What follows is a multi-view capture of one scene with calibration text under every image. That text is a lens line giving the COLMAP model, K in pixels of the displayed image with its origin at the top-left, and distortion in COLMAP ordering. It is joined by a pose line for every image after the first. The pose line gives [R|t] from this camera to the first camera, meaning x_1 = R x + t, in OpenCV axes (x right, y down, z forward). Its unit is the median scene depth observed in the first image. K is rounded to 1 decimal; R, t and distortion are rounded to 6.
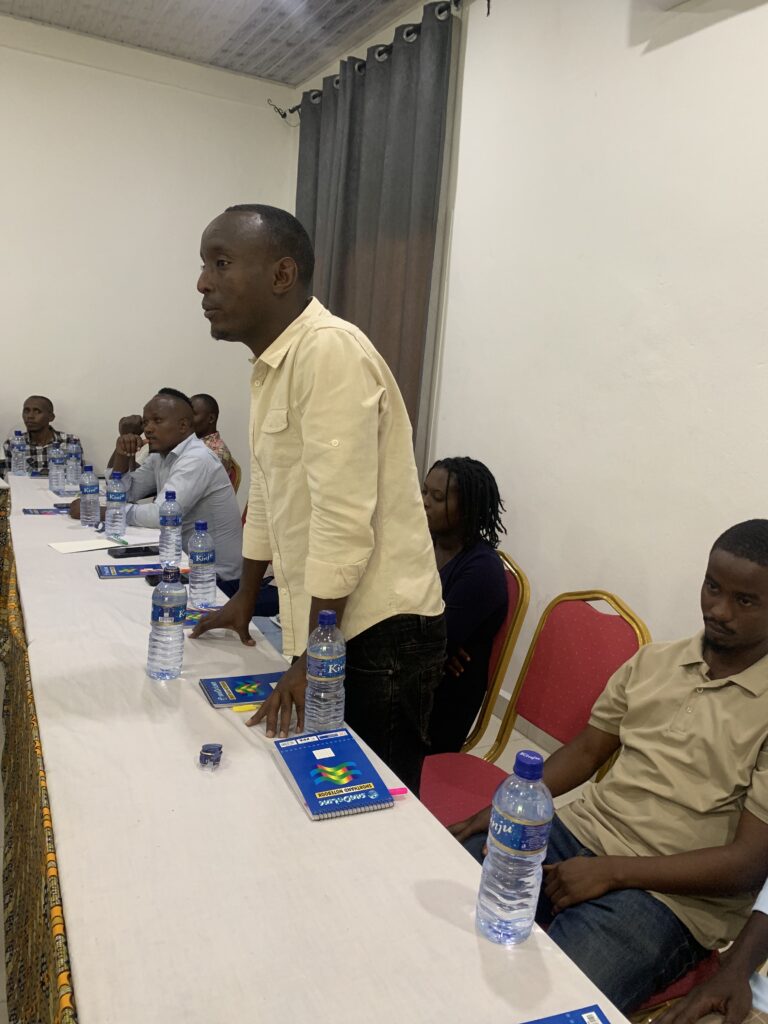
lens RADIAL K [[761.5, 0, 384.0], [0, 761.5, 512.0], [0, 0, 1]] dist [-0.000081, -0.011905]
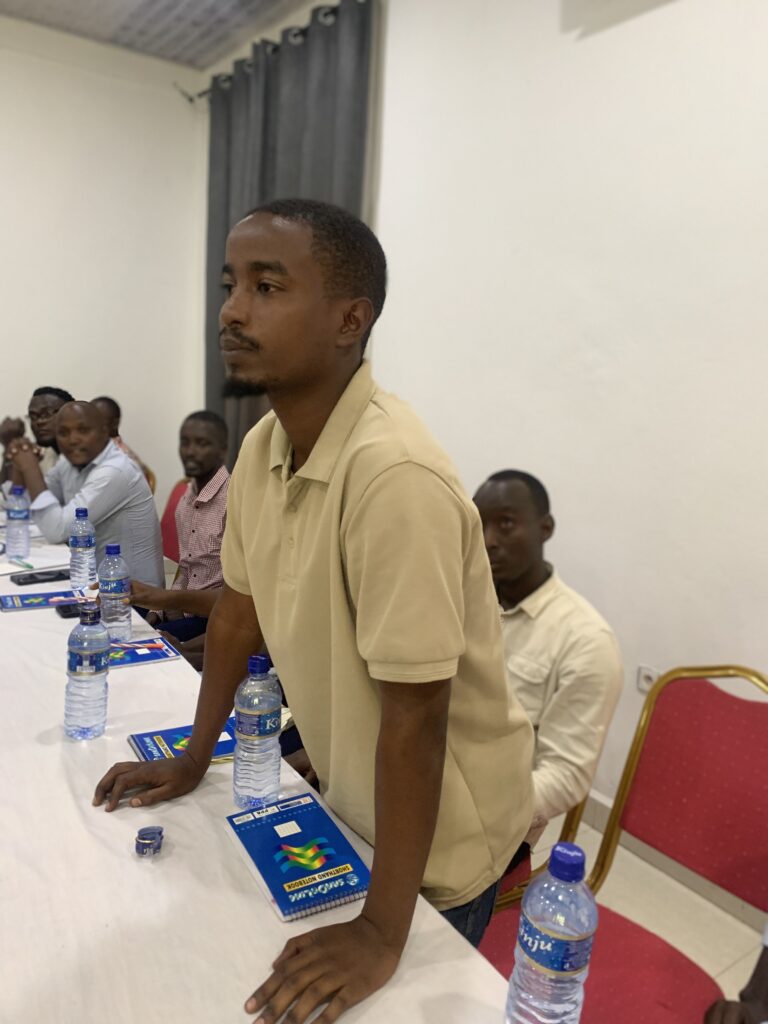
lens RADIAL K [[761.5, 0, 384.0], [0, 761.5, 512.0], [0, 0, 1]] dist [-0.000081, -0.011905]
pose [[0.993328, -0.027991, 0.111876, -0.028759], [0.027765, 0.999608, 0.003578, -0.016679], [-0.111932, -0.000448, 0.993716, 0.075210]]
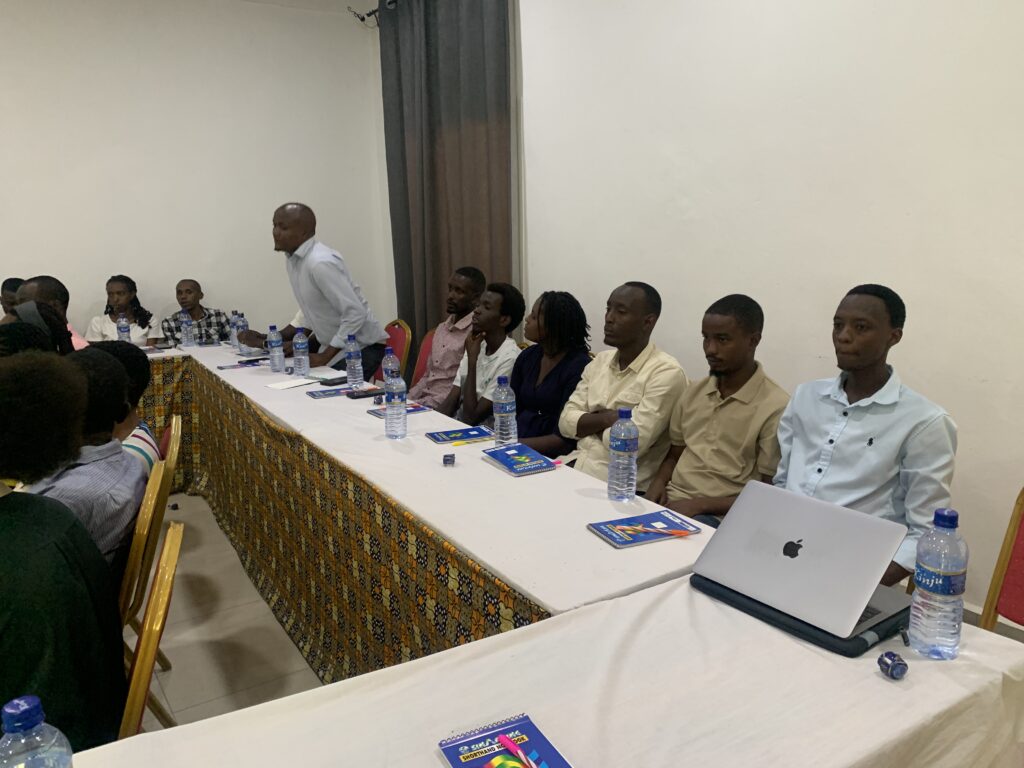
lens RADIAL K [[793.9, 0, 512.0], [0, 793.9, 384.0], [0, 0, 1]] dist [-0.079380, -0.001587]
pose [[0.992252, -0.103596, 0.068590, -0.095188], [0.102157, 0.994474, 0.024180, 0.054687], [-0.070716, -0.016986, 0.997352, -0.439403]]
